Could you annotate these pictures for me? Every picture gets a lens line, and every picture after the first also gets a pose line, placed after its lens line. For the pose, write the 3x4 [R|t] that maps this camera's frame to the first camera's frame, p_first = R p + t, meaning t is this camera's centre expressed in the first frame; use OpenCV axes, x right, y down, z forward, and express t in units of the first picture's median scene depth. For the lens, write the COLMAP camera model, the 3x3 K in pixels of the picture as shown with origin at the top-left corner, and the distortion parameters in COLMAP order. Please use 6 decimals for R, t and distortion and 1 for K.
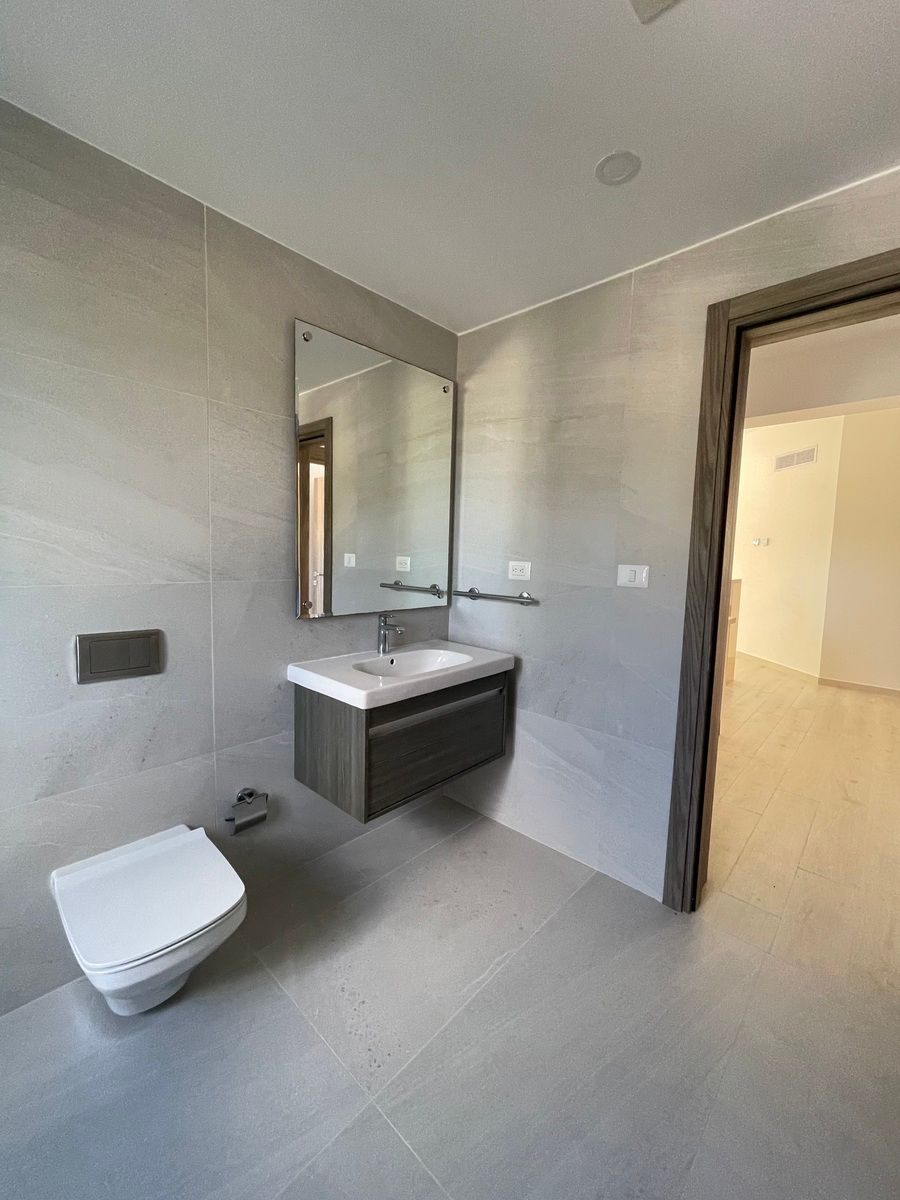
lens RADIAL K [[488.0, 0, 450.4], [0, 488.0, 600.7], [0, 0, 1]] dist [0.001753, 0.000422]
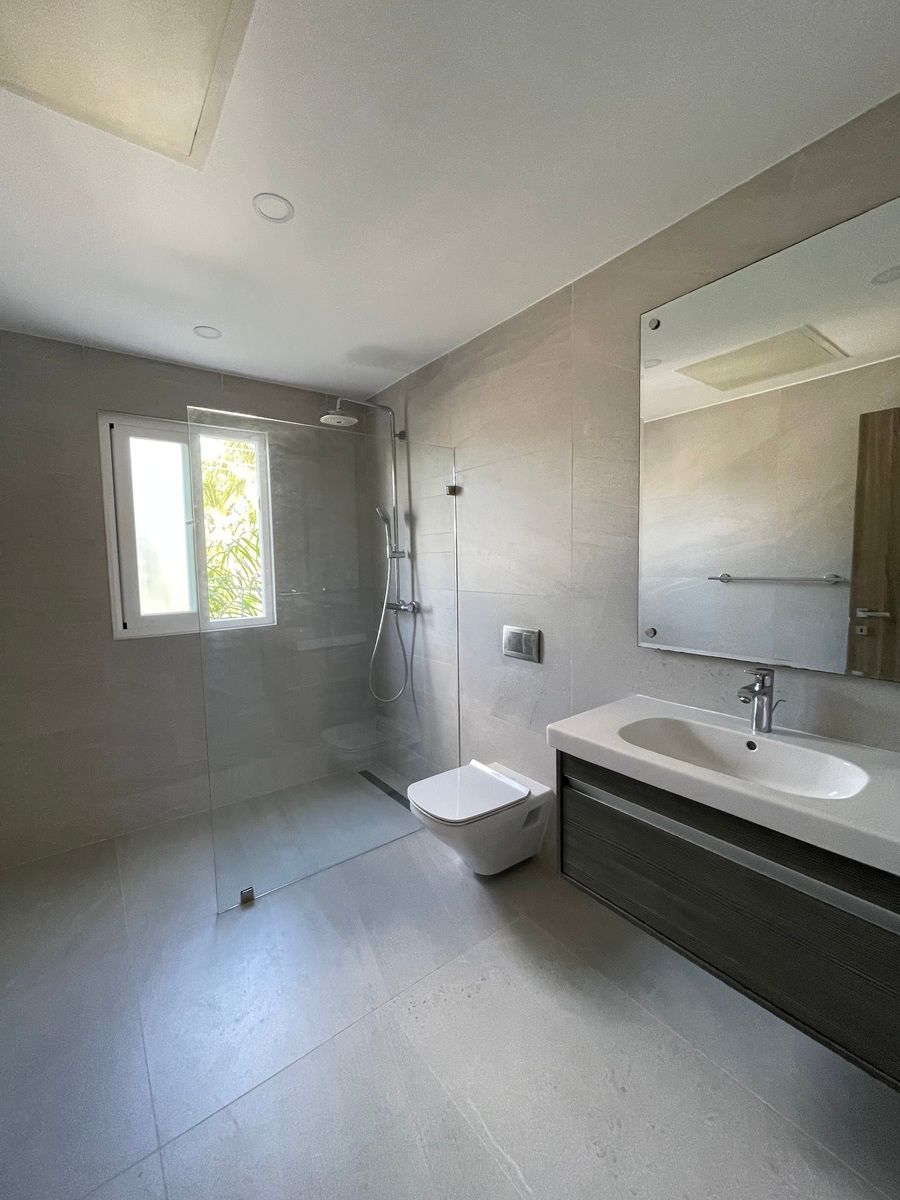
lens RADIAL K [[488.0, 0, 450.4], [0, 488.0, 600.7], [0, 0, 1]] dist [0.001753, 0.000422]
pose [[-0.172665, 0.057594, -0.983295, 0.655673], [-0.079888, 0.994181, 0.072260, -0.087782], [0.981736, 0.091030, -0.167060, 0.844900]]
